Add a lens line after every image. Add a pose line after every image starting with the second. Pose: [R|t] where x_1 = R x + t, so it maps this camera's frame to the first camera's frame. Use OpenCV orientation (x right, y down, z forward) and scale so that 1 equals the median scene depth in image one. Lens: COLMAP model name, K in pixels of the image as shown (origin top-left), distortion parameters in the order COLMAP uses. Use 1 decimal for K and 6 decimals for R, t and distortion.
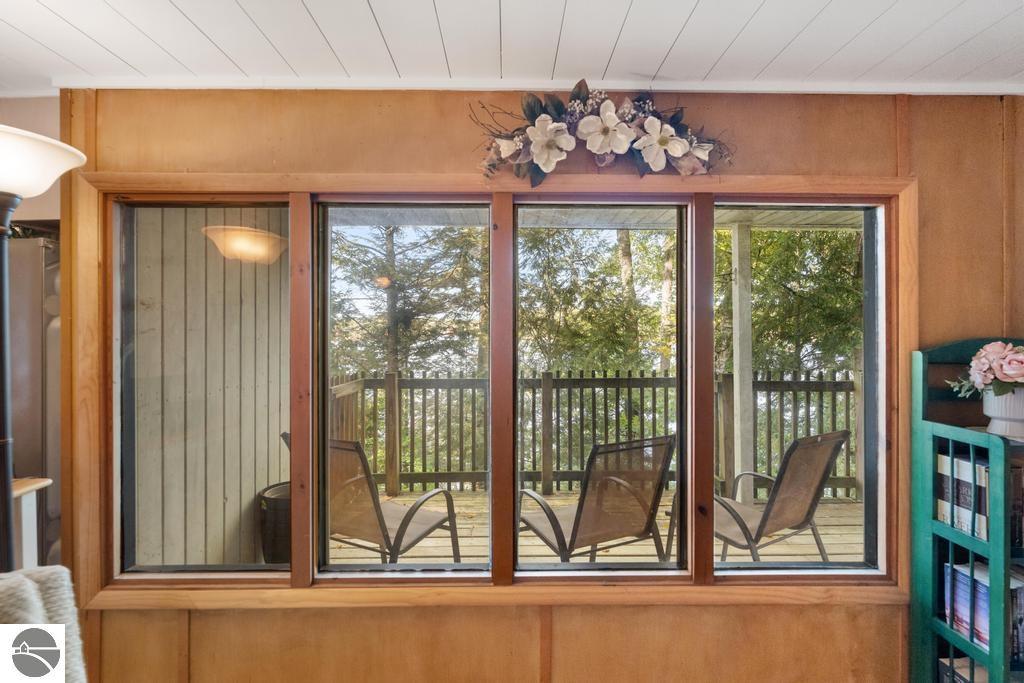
lens RADIAL K [[477.1, 0, 511.5], [0, 477.1, 342.1], [0, 0, 1]] dist [0.000861, 0.000288]
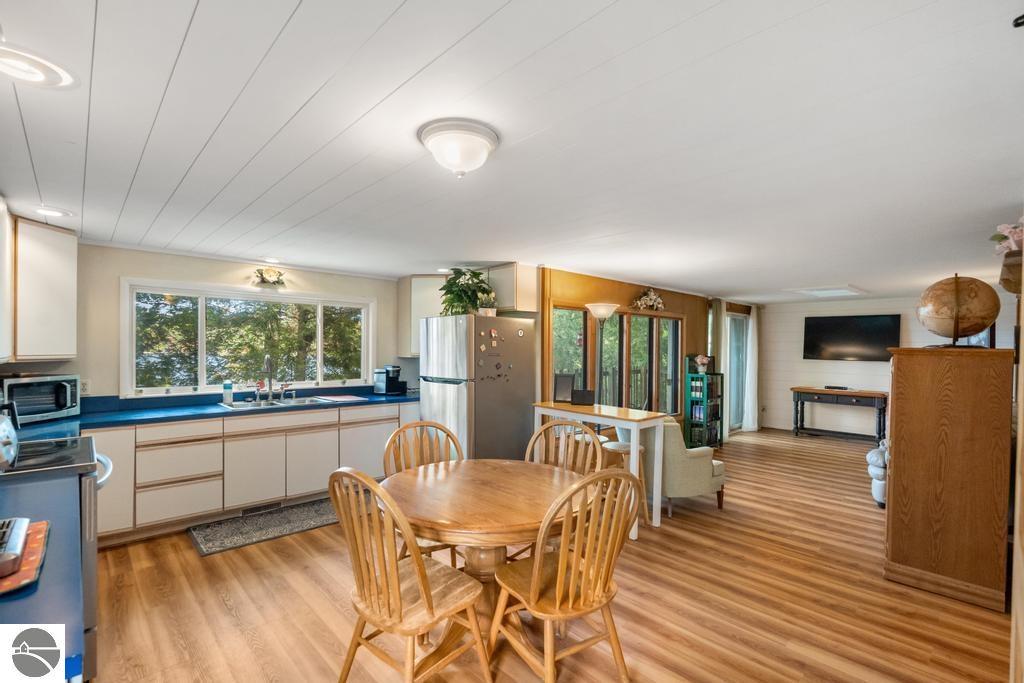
lens RADIAL K [[473.7, 0, 504.3], [0, 473.7, 352.2], [0, 0, 1]] dist [0.000310, -0.000127]
pose [[0.735482, -0.003285, 0.677536, -3.228588], [-0.002432, 0.999969, 0.007487, -0.052788], [-0.677540, -0.007154, 0.735451, -0.987157]]
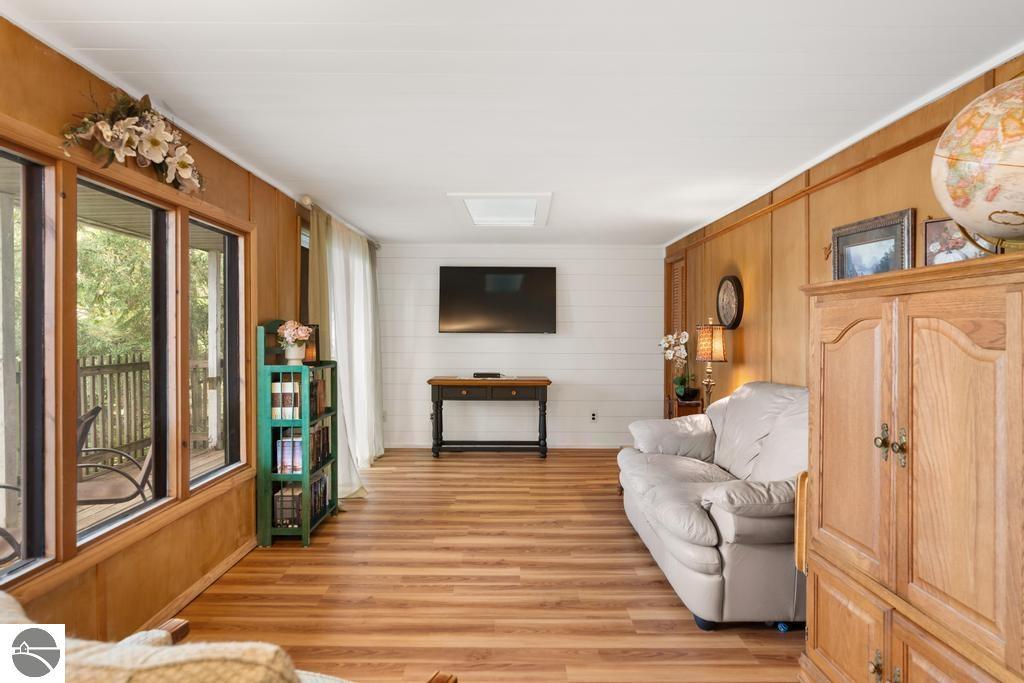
lens RADIAL K [[578.1, 0, 514.8], [0, 578.1, 337.4], [0, 0, 1]] dist [-0.000276, 0.002307]
pose [[0.001720, -0.010682, 0.999941, -1.300518], [0.006412, 0.999923, 0.010671, 0.045573], [-0.999978, 0.006393, 0.001788, 0.077007]]
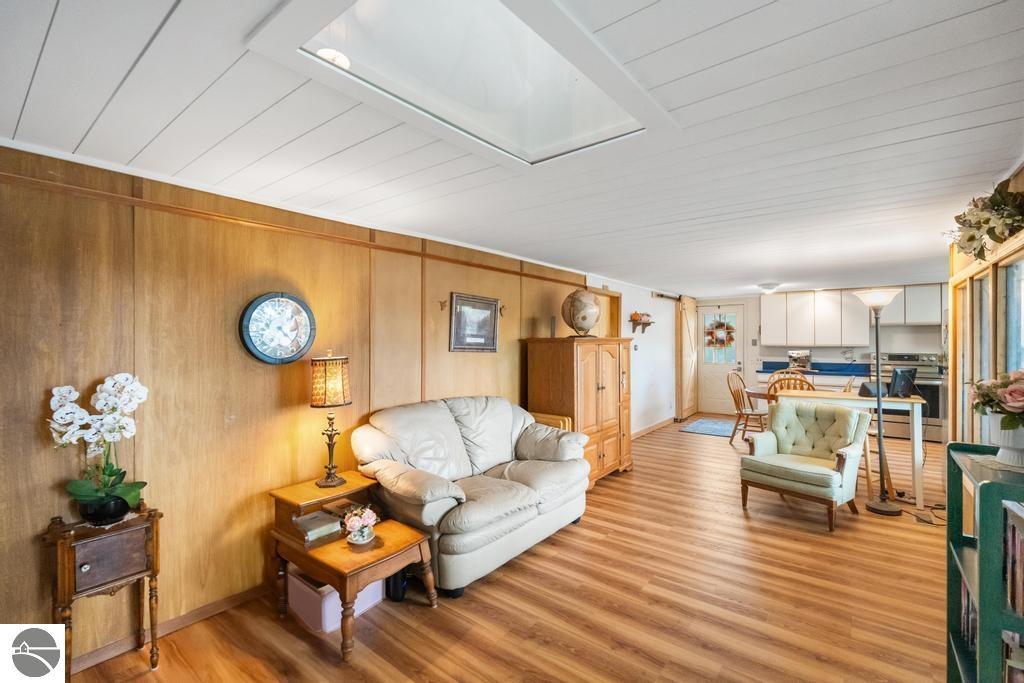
lens RADIAL K [[449.0, 0, 512.7], [0, 449.0, 338.9], [0, 0, 1]] dist [-0.005976, -0.000485]
pose [[-0.626980, 0.000603, -0.779035, 2.322344], [-0.005848, 0.999968, 0.005481, -0.064485], [0.779014, 0.007992, -0.626956, 0.735491]]
